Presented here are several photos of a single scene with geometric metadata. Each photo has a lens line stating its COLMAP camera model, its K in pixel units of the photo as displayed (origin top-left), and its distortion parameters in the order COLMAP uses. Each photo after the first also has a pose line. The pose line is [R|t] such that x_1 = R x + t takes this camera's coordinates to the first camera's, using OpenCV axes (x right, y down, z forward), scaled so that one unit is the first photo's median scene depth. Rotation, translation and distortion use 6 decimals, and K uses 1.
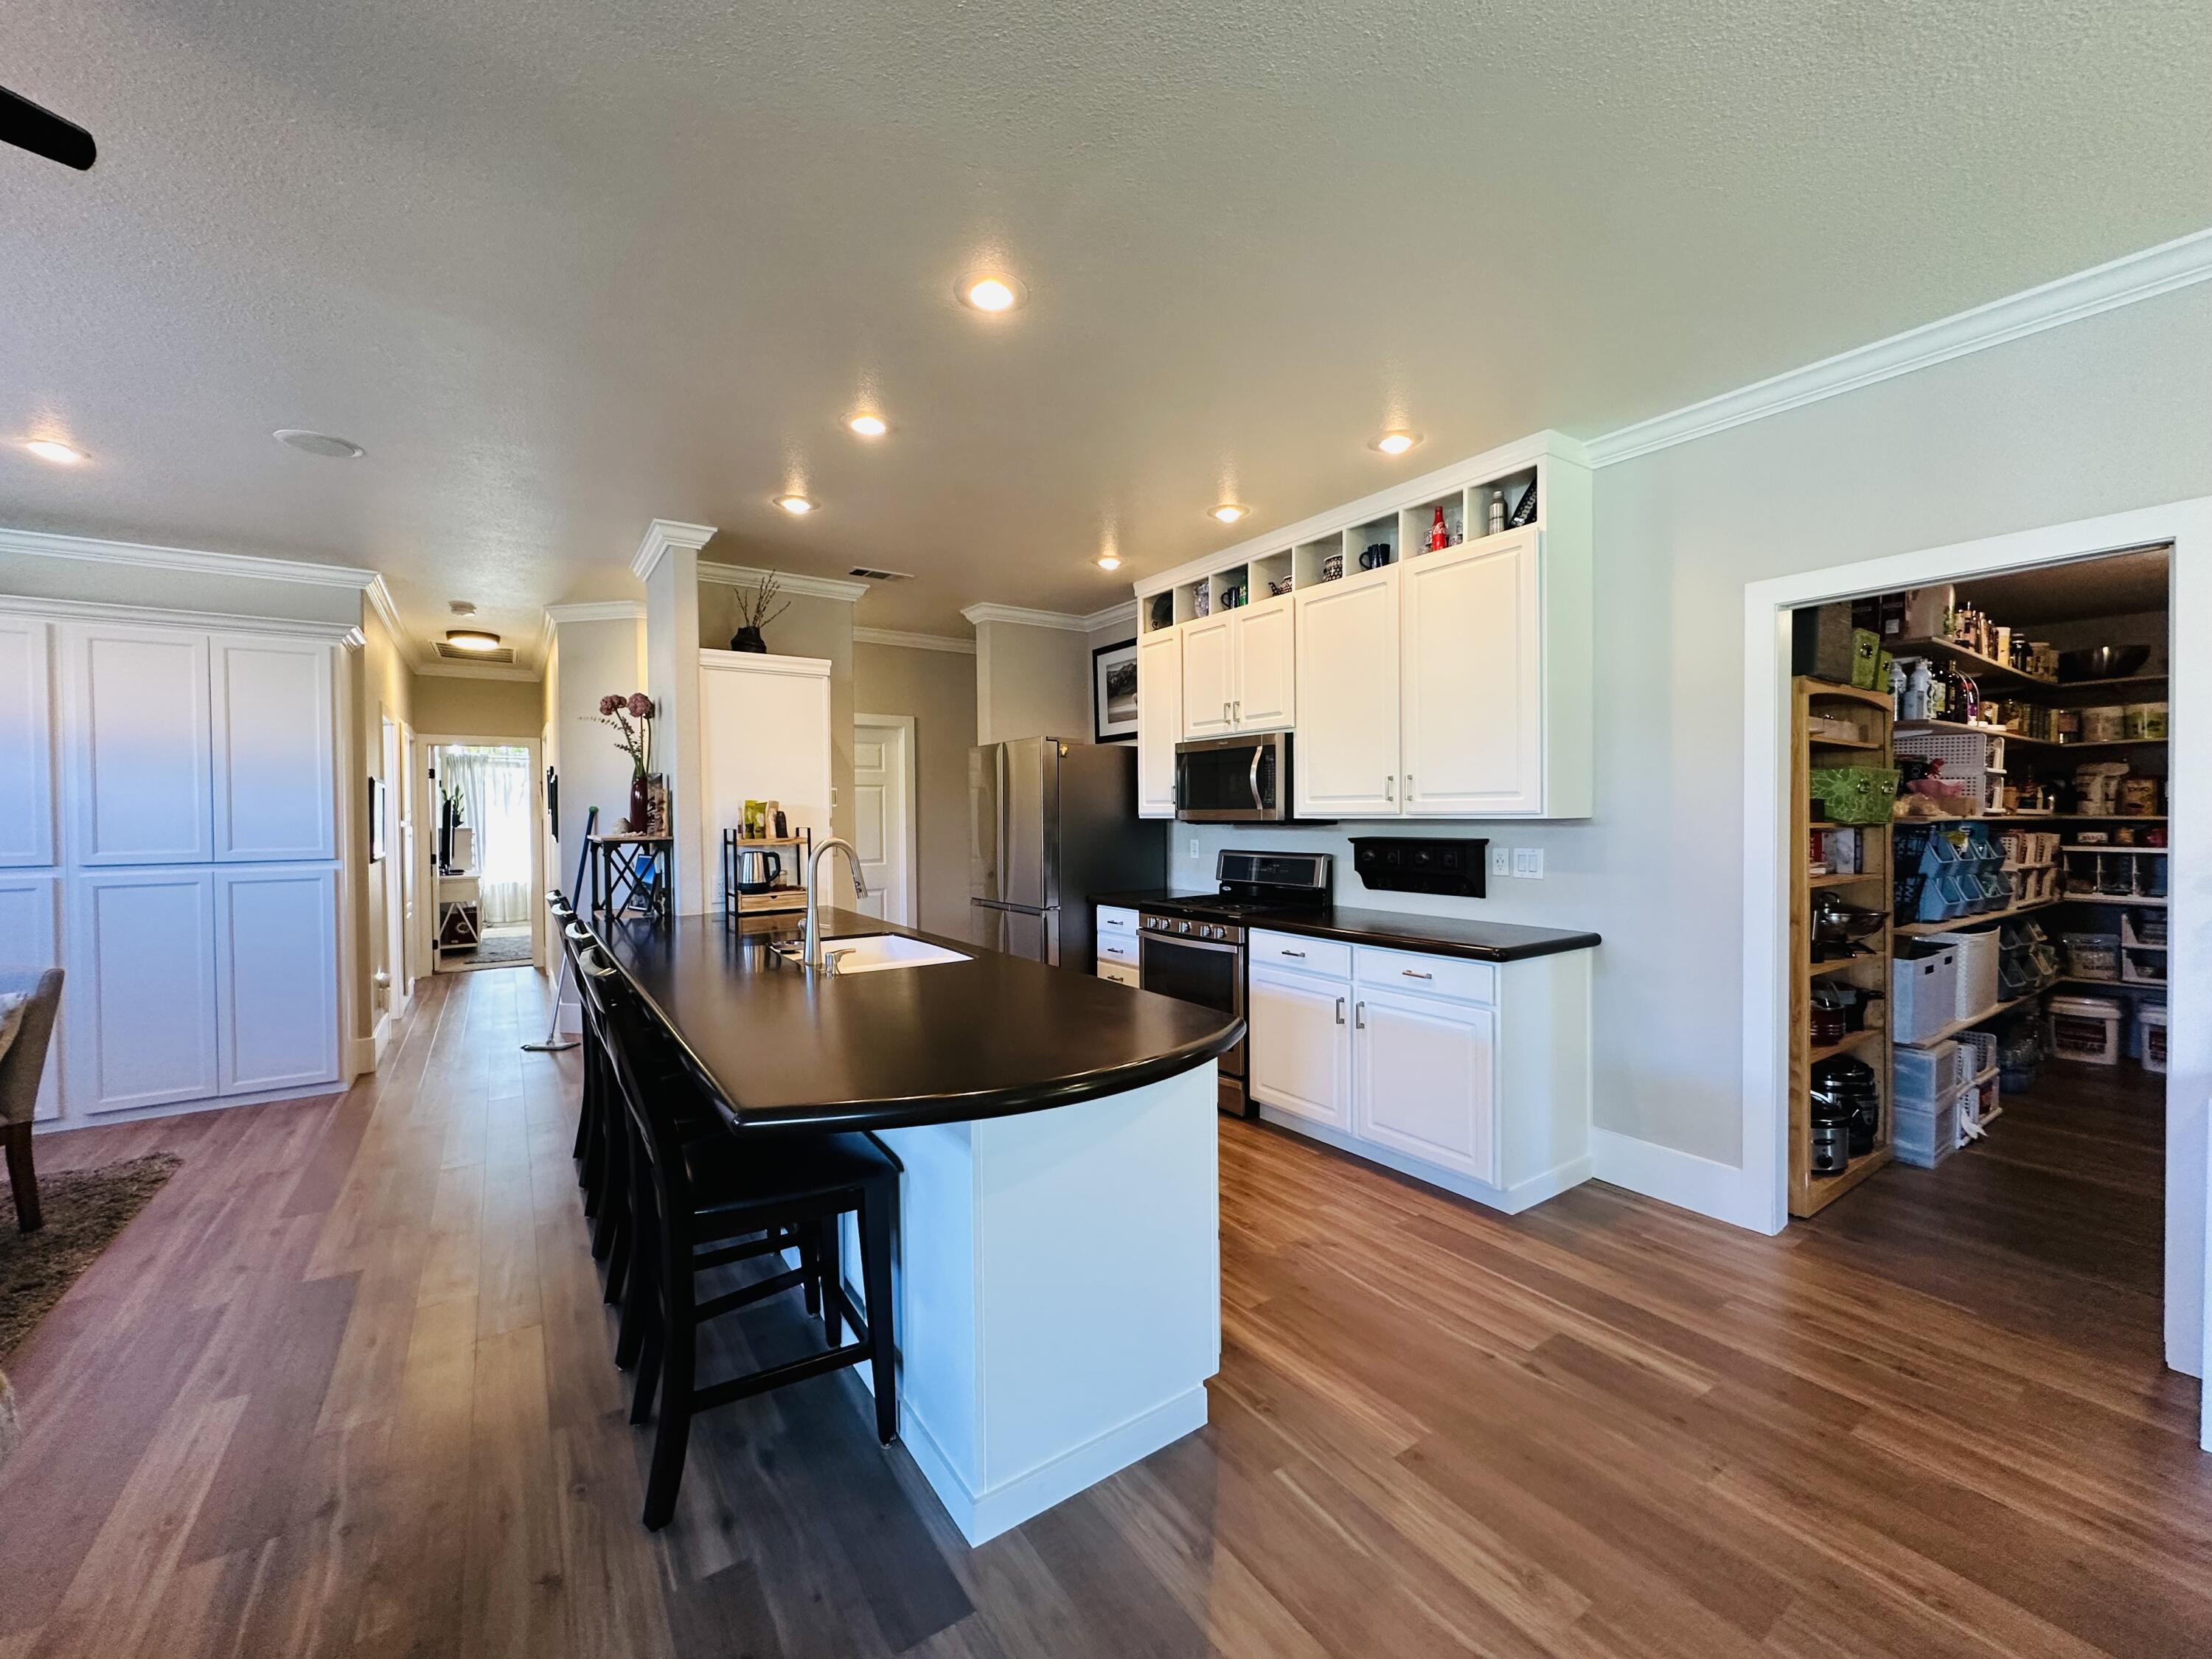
lens RADIAL K [[883.9, 0, 1103.0], [0, 883.9, 827.2], [0, 0, 1]] dist [-0.003581, 0.000413]
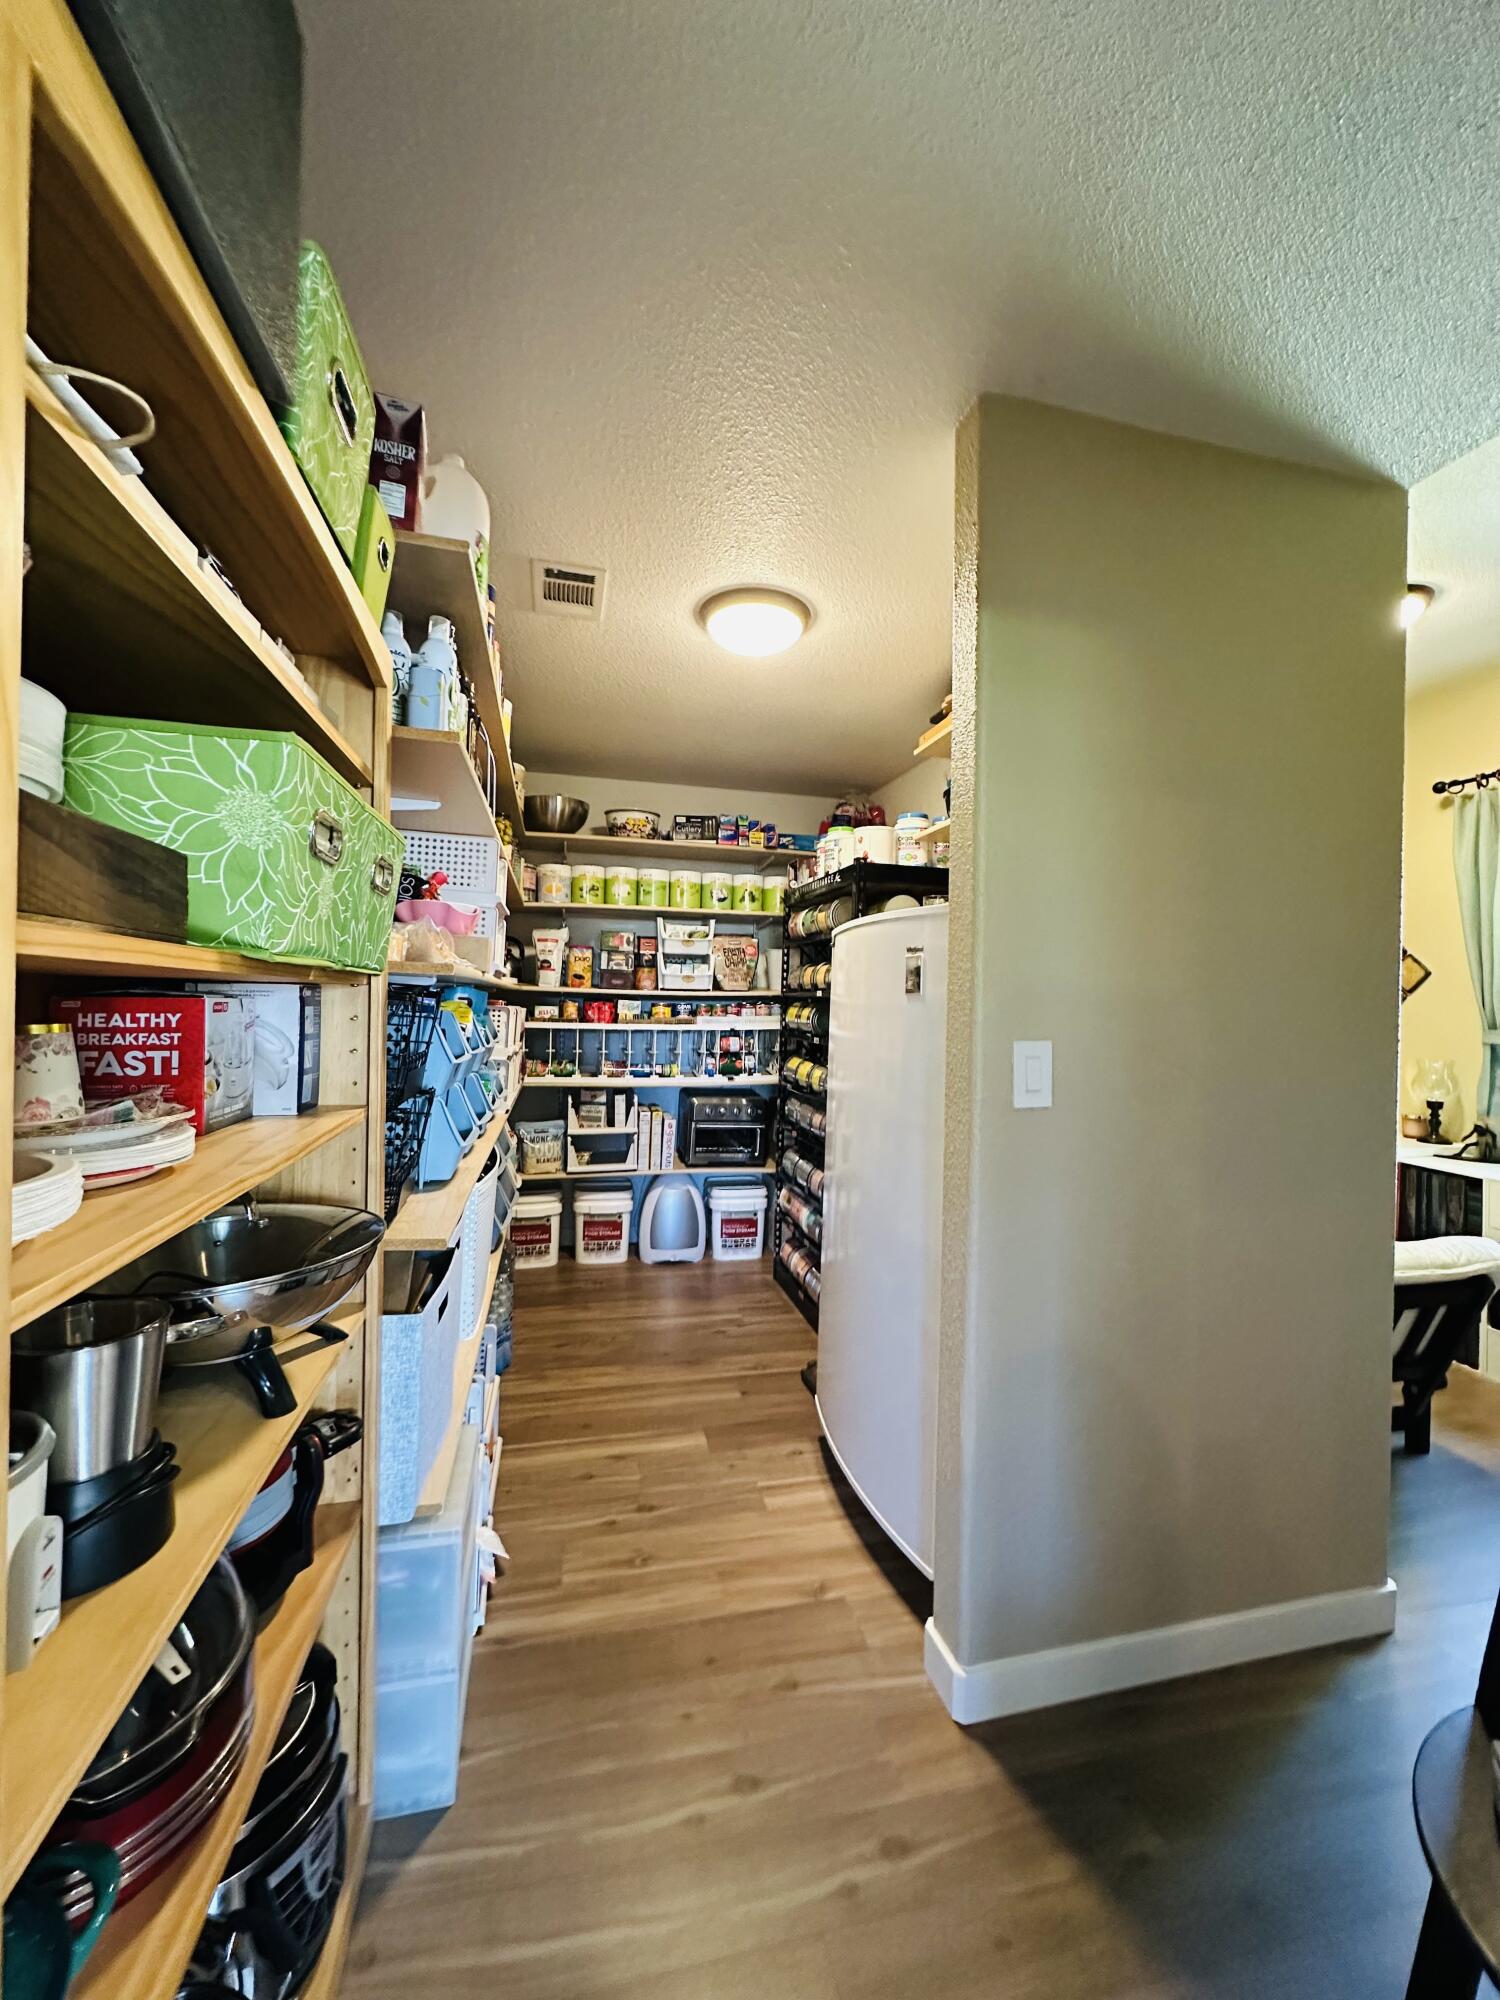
lens RADIAL K [[799.2, 0, 751.6], [0, 799.2, 1001.1], [0, 0, 1]] dist [-0.003581, 0.000413]
pose [[0.354615, 0.012572, 0.934928, 0.507940], [-0.009845, 0.999904, -0.009712, 0.007266], [-0.934961, -0.005760, 0.354704, 0.589944]]
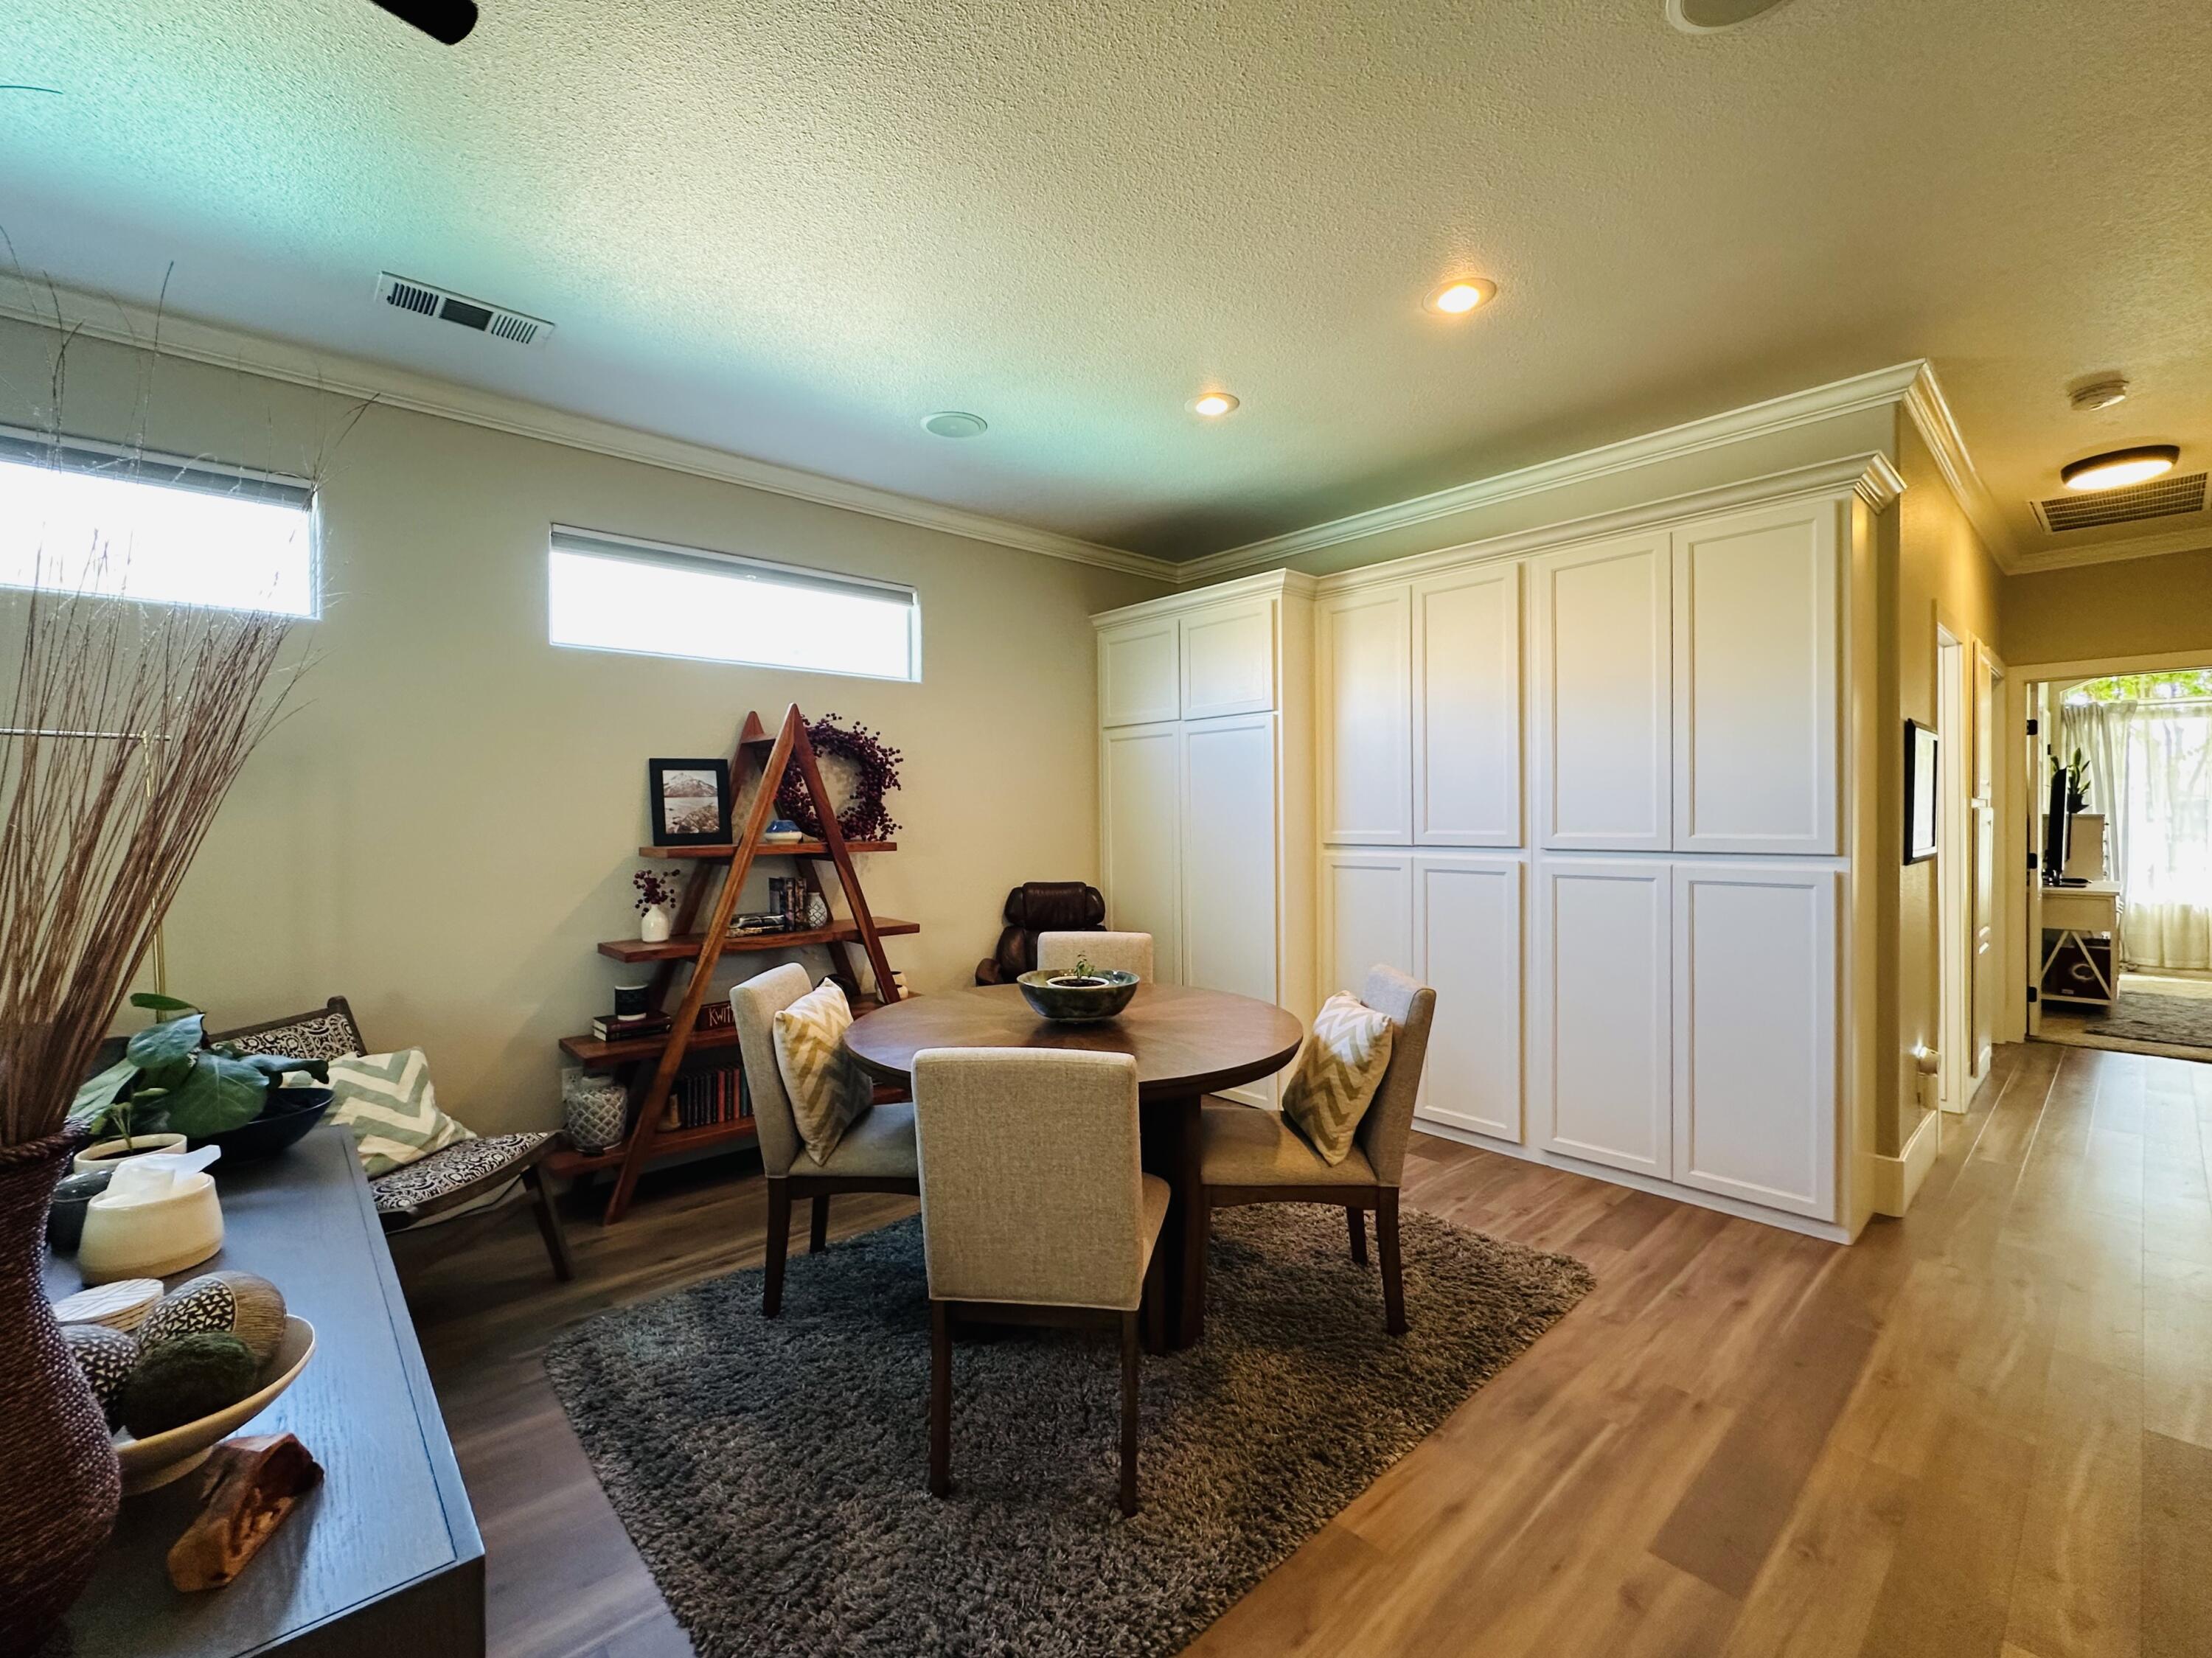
lens RADIAL K [[941.3, 0, 1088.0], [0, 941.3, 822.4], [0, 0, 1]] dist [-0.002126, 0.000982]
pose [[0.128251, 0.014591, -0.991634, -0.319810], [-0.009930, 0.999861, 0.013428, 0.010962], [0.991692, 0.008125, 0.128378, 0.436994]]
